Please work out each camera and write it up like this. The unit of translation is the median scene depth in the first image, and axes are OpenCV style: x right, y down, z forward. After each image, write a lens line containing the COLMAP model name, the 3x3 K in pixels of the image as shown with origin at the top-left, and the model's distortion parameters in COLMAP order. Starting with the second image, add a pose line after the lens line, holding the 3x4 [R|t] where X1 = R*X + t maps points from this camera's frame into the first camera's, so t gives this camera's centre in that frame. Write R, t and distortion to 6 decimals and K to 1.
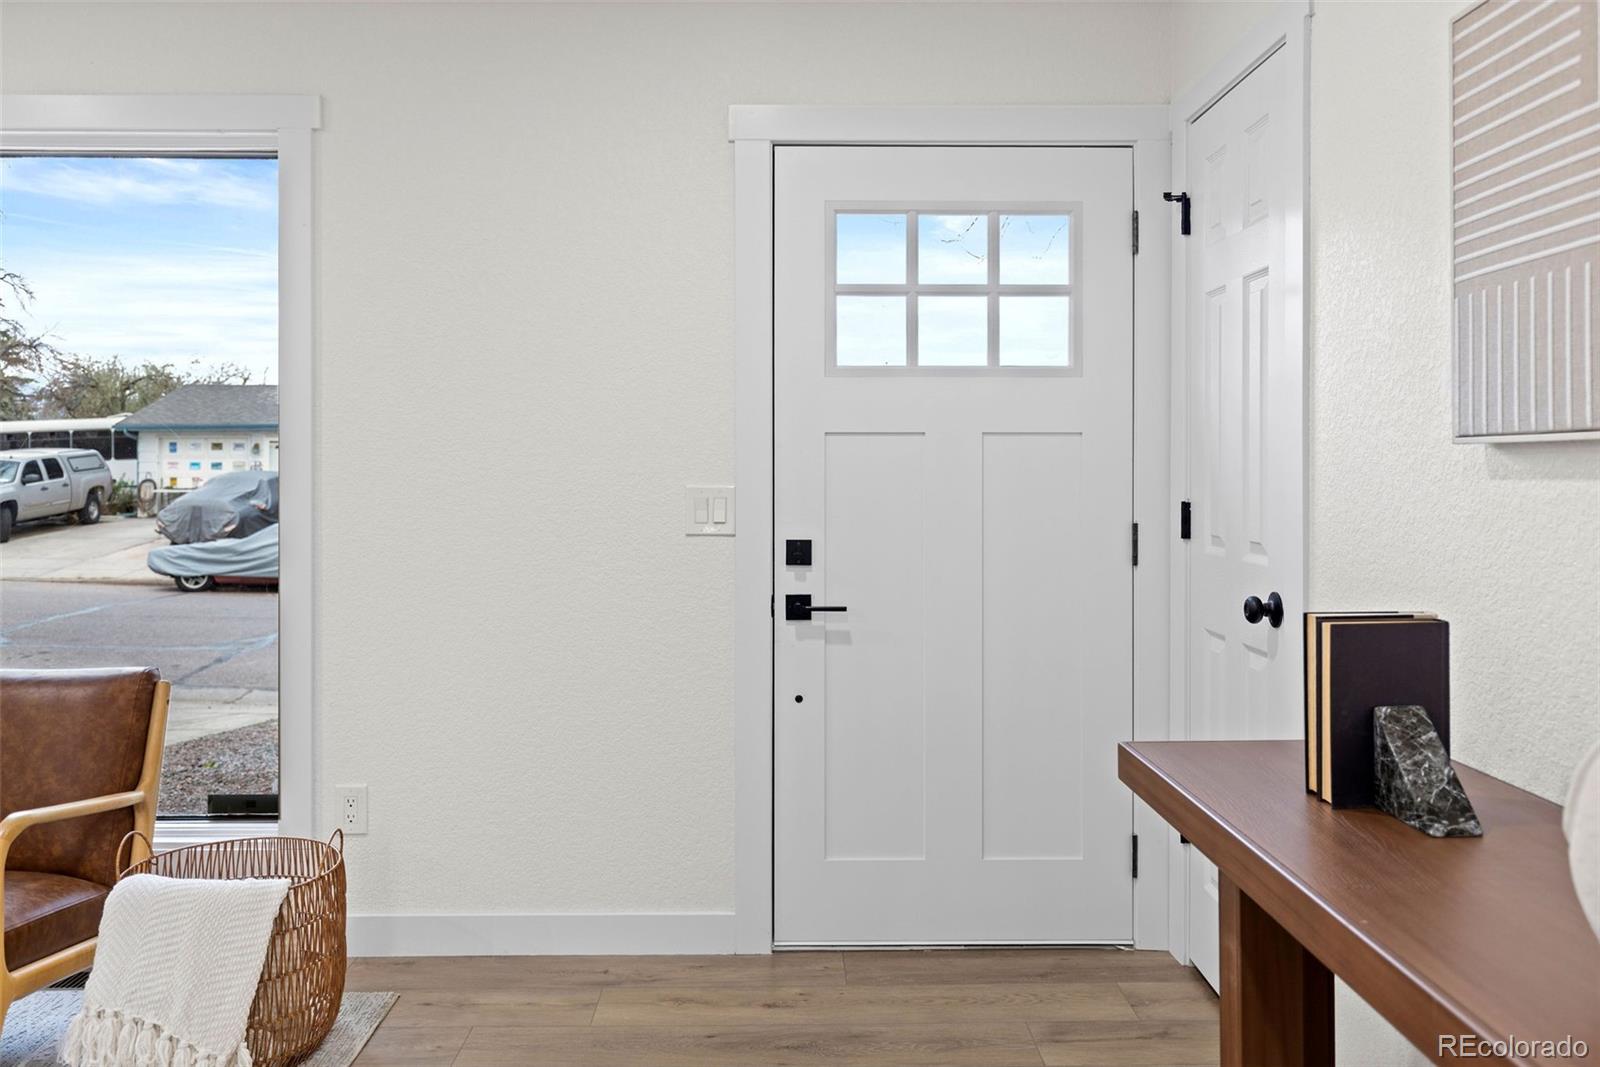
lens RADIAL K [[1263.2, 0, 803.6], [0, 1263.2, 466.5], [0, 0, 1]] dist [-0.000837, 0.005178]
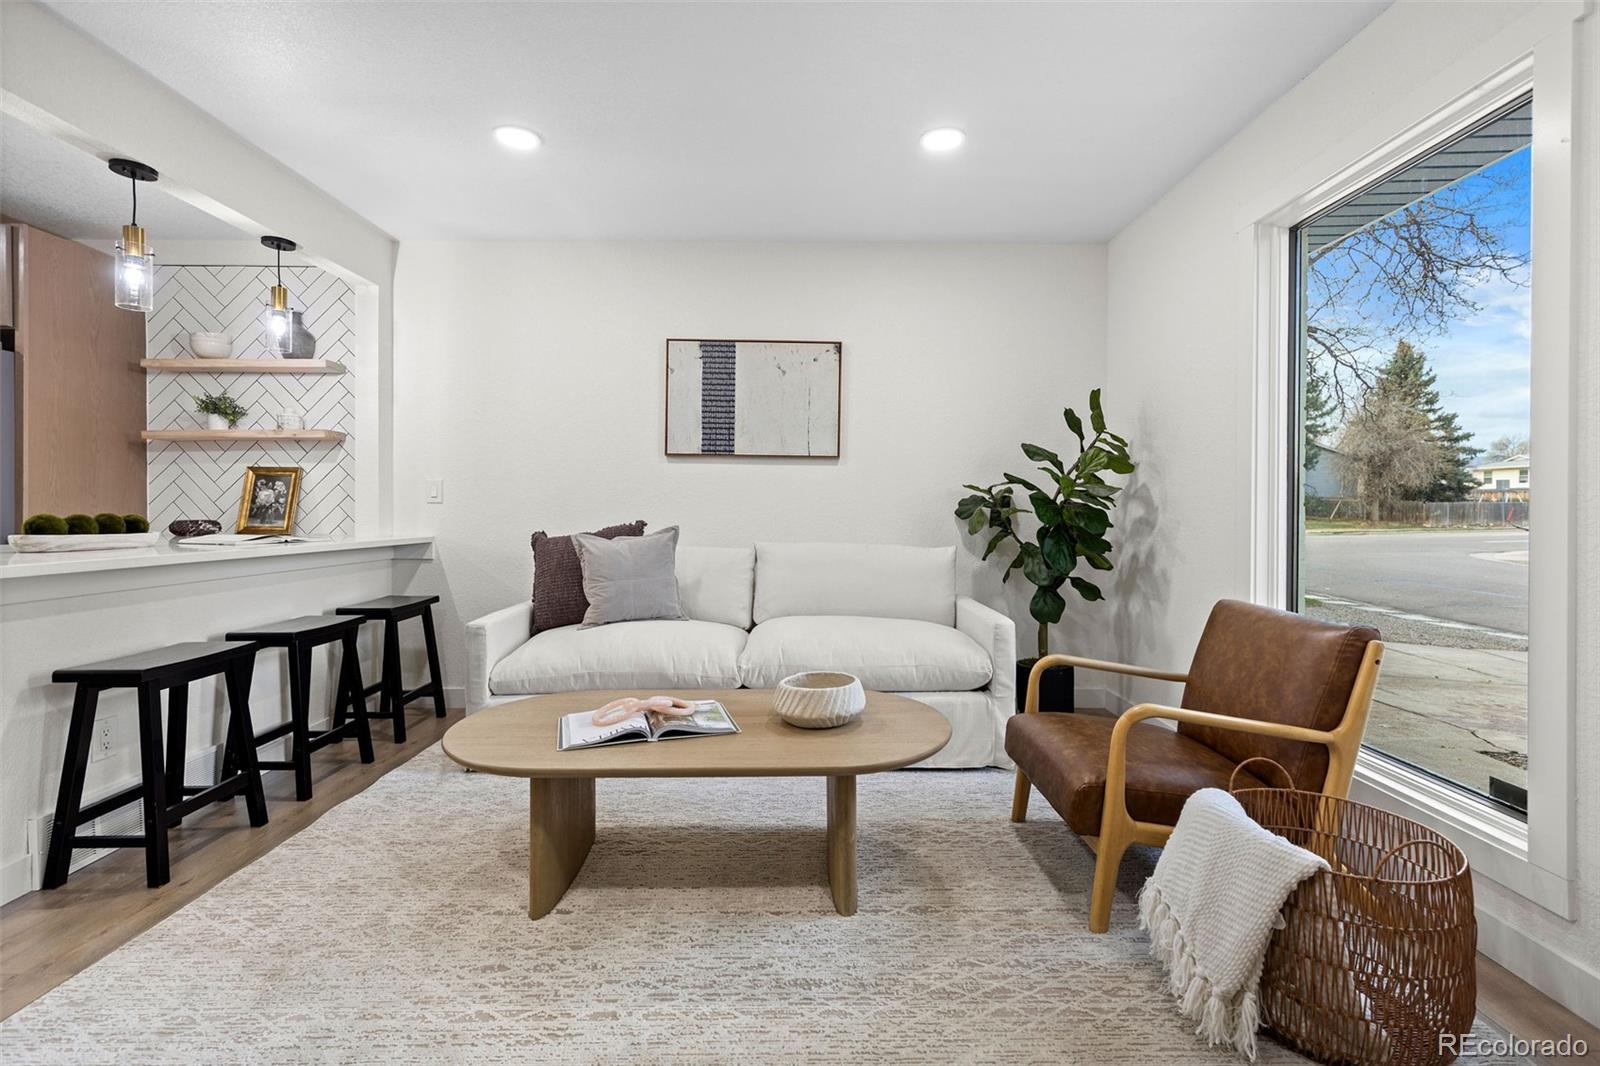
lens RADIAL K [[723.3, 0, 800.6], [0, 723.3, 512.8], [0, 0, 1]] dist [0.006980, -0.000163]
pose [[-0.020214, 0.005571, -0.999780, 0.123622], [0.004138, 0.999976, 0.005488, 0.062405], [0.999787, -0.004026, -0.020236, 0.586371]]
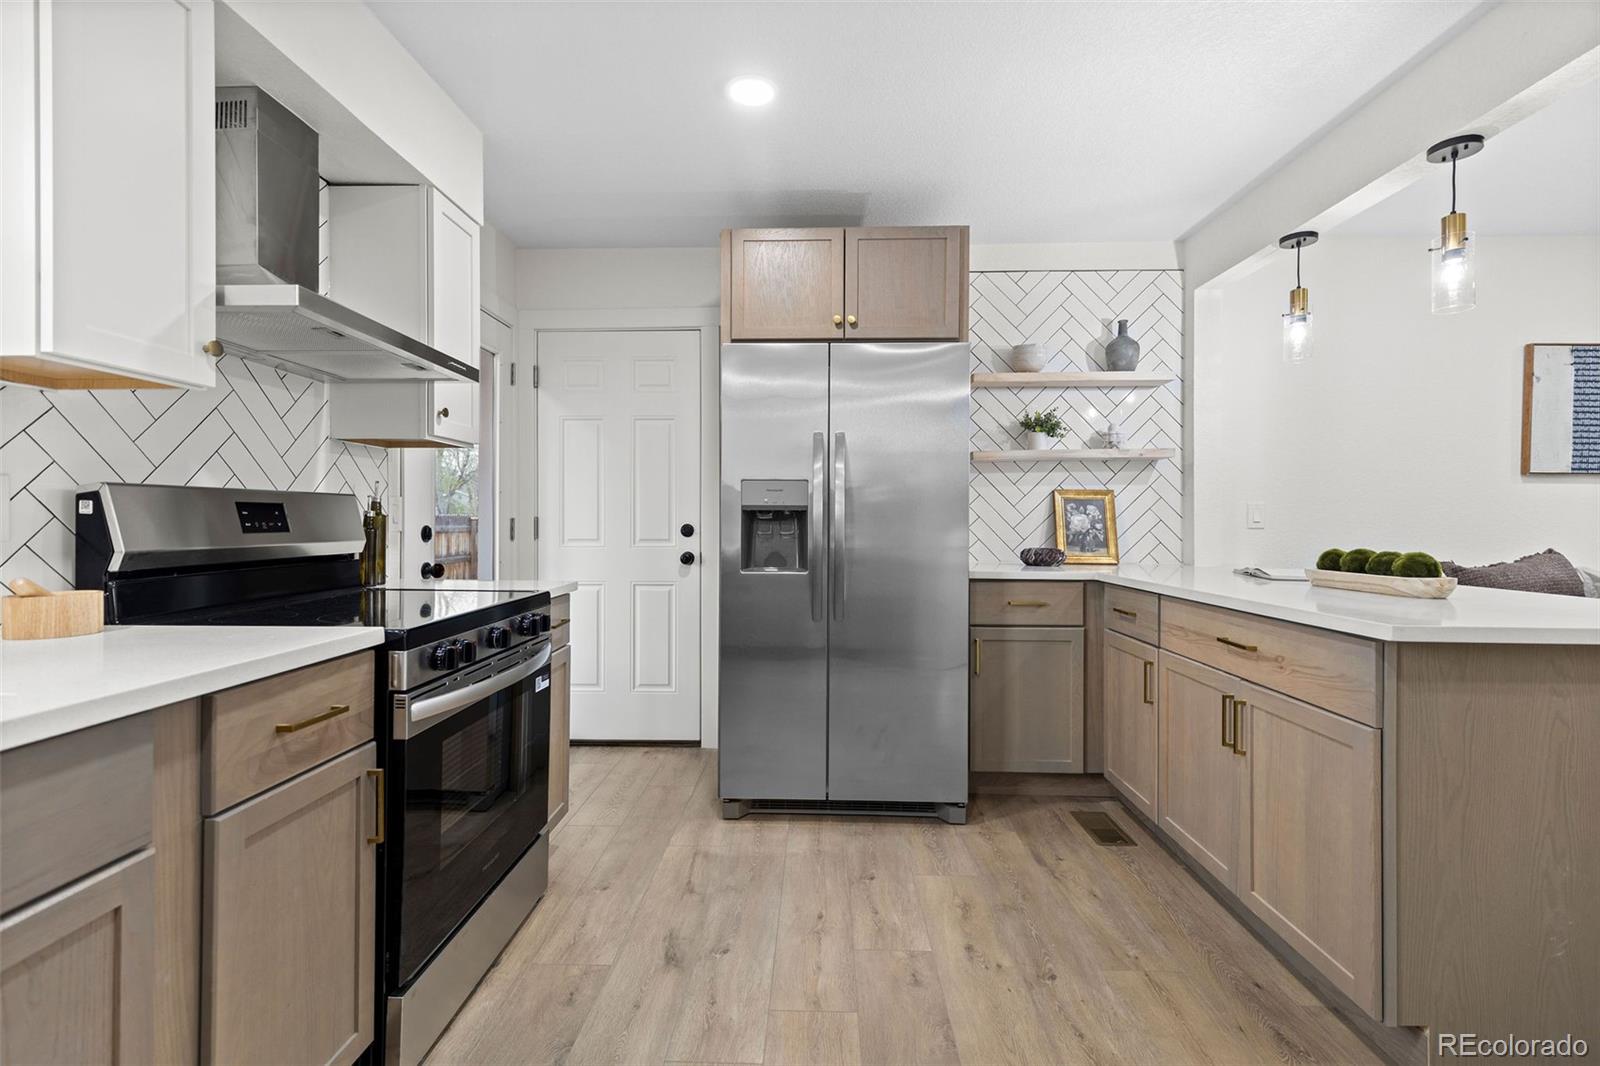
lens RADIAL K [[723.3, 0, 800.6], [0, 723.3, 512.8], [0, 0, 1]] dist [0.006980, -0.000163]
pose [[-0.053249, -0.011922, -0.998510, 0.043265], [0.006740, 0.999902, -0.012298, 0.030428], [0.998559, -0.007385, -0.053163, -0.905403]]
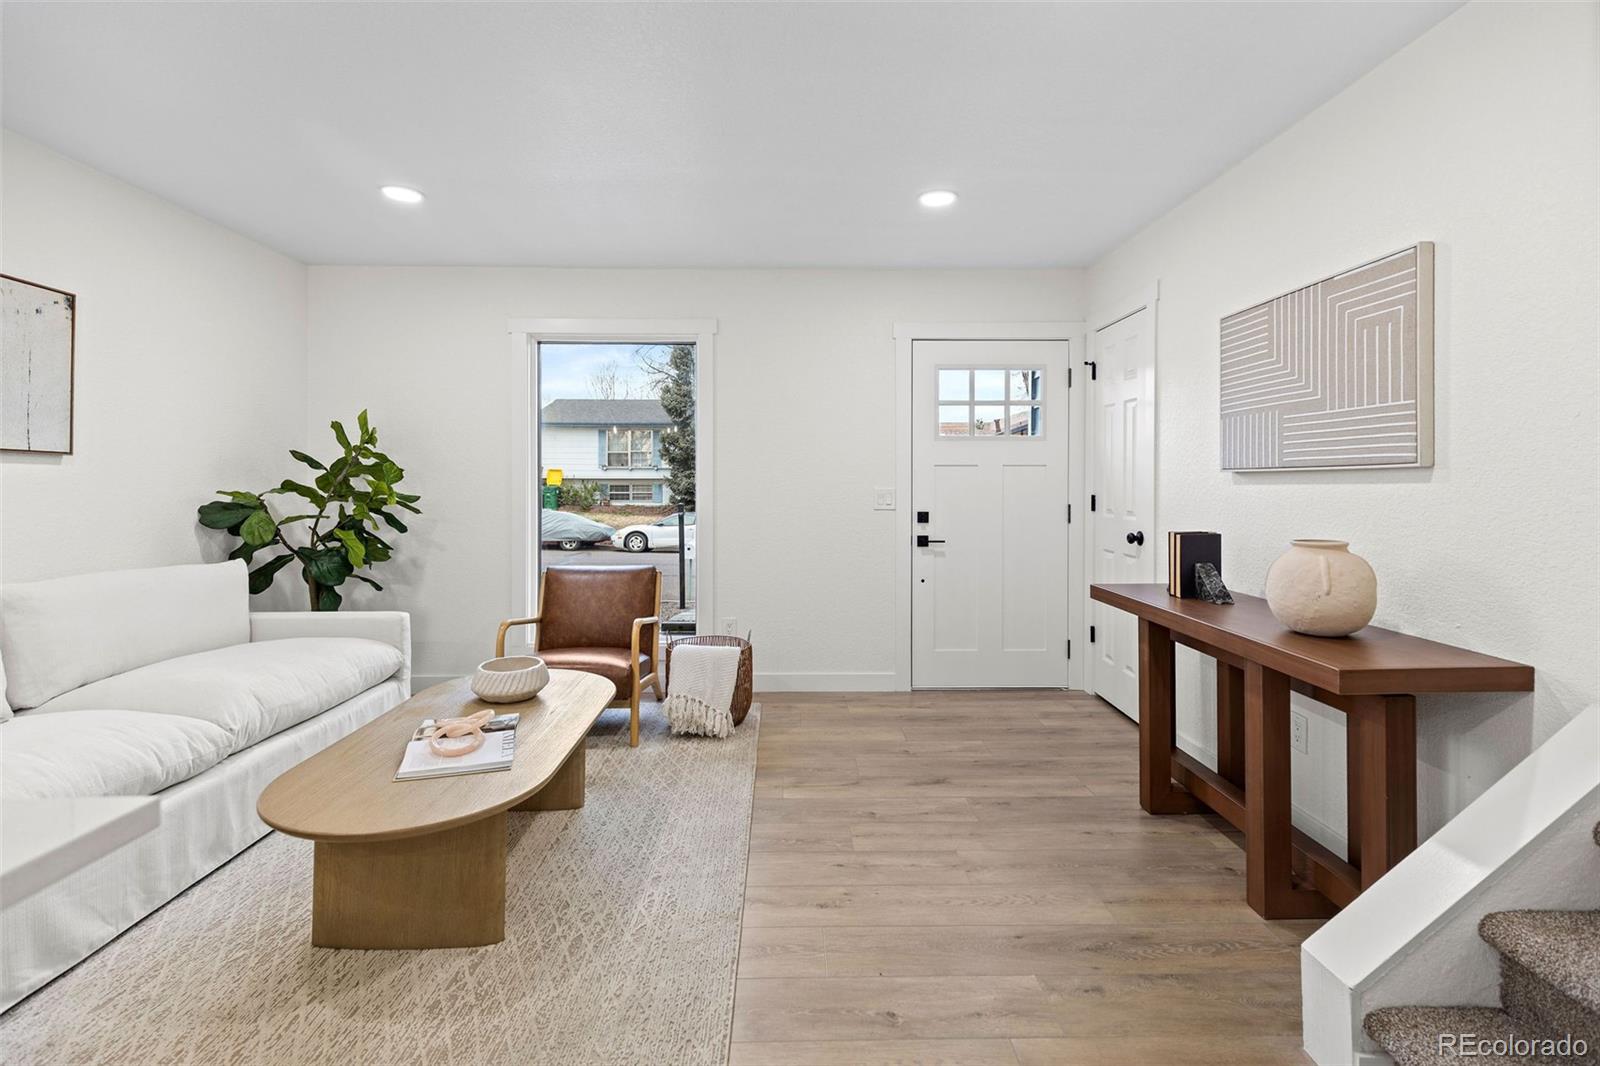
lens RADIAL K [[737.7, 0, 801.8], [0, 737.7, 486.4], [0, 0, 1]] dist [0.001047, -0.000216]
pose [[0.999998, -0.000777, -0.001993, -0.263952], [0.000797, 0.999949, 0.010041, -0.002117], [0.001985, -0.010042, 0.999948, -0.408039]]
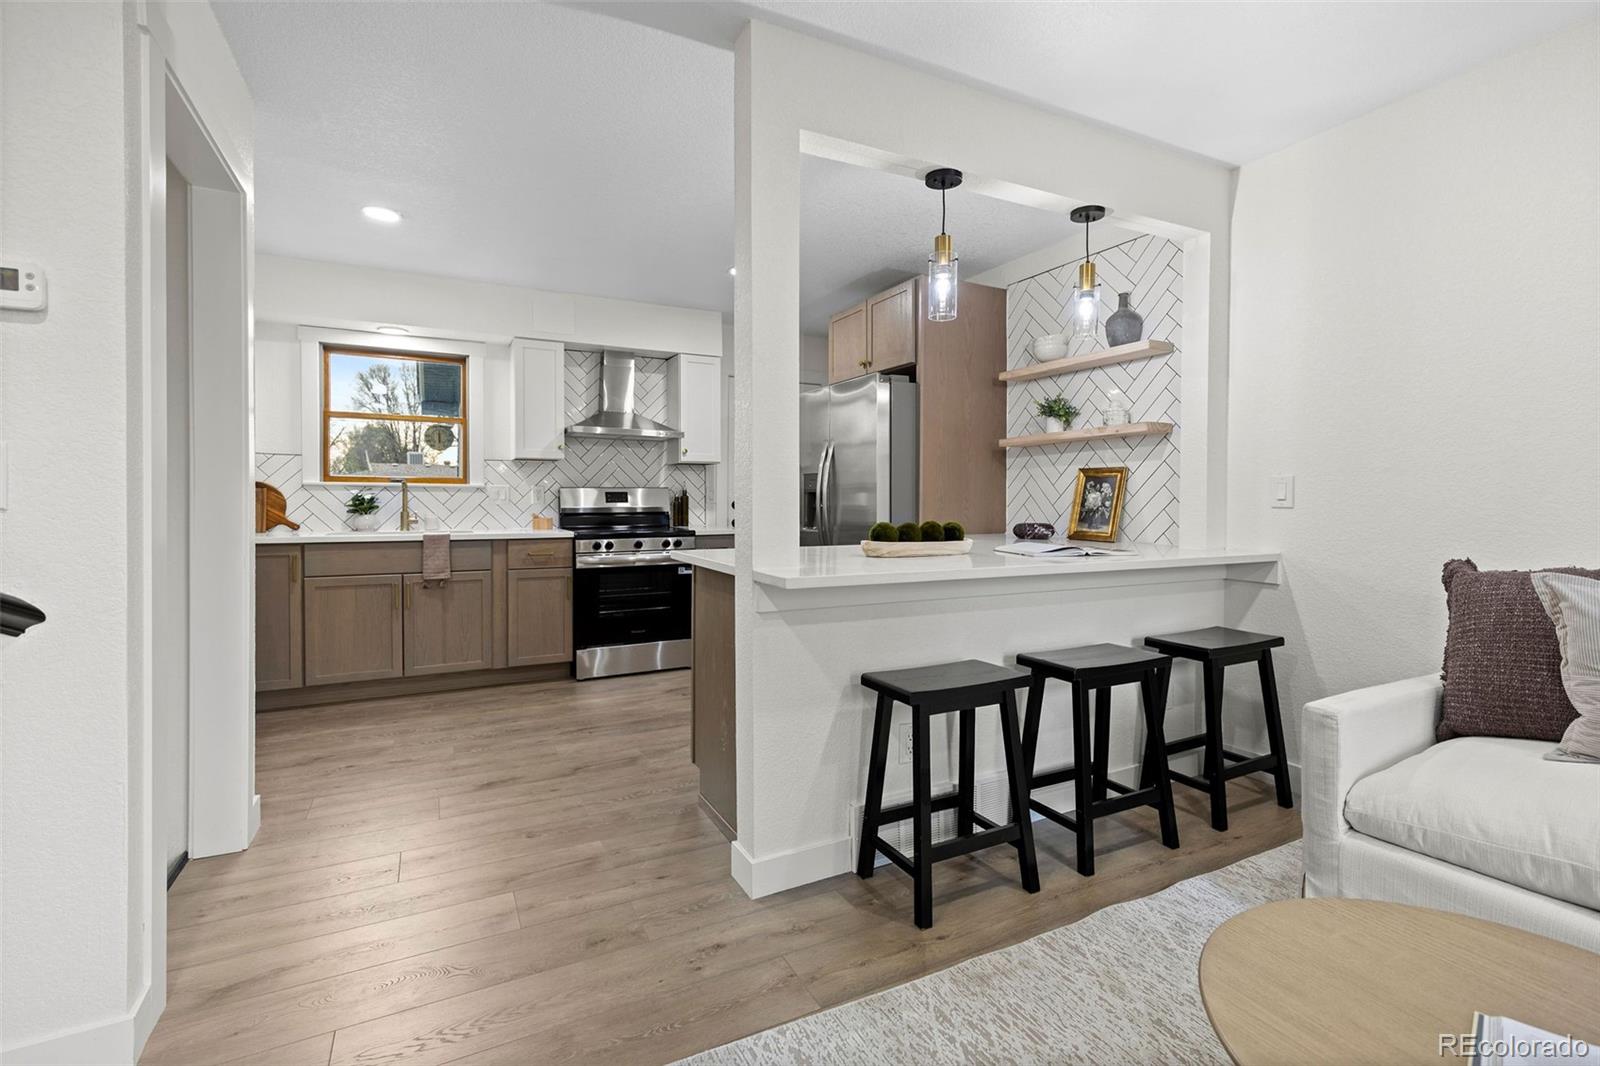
lens RADIAL K [[728.6, 0, 801.4], [0, 728.6, 512.1], [0, 0, 1]] dist [0.012012, -0.000890]
pose [[-0.901338, 0.007340, -0.433054, -0.209654], [0.002425, 0.999926, 0.011900, 0.040003], [0.433110, 0.009676, -0.901289, 0.486892]]
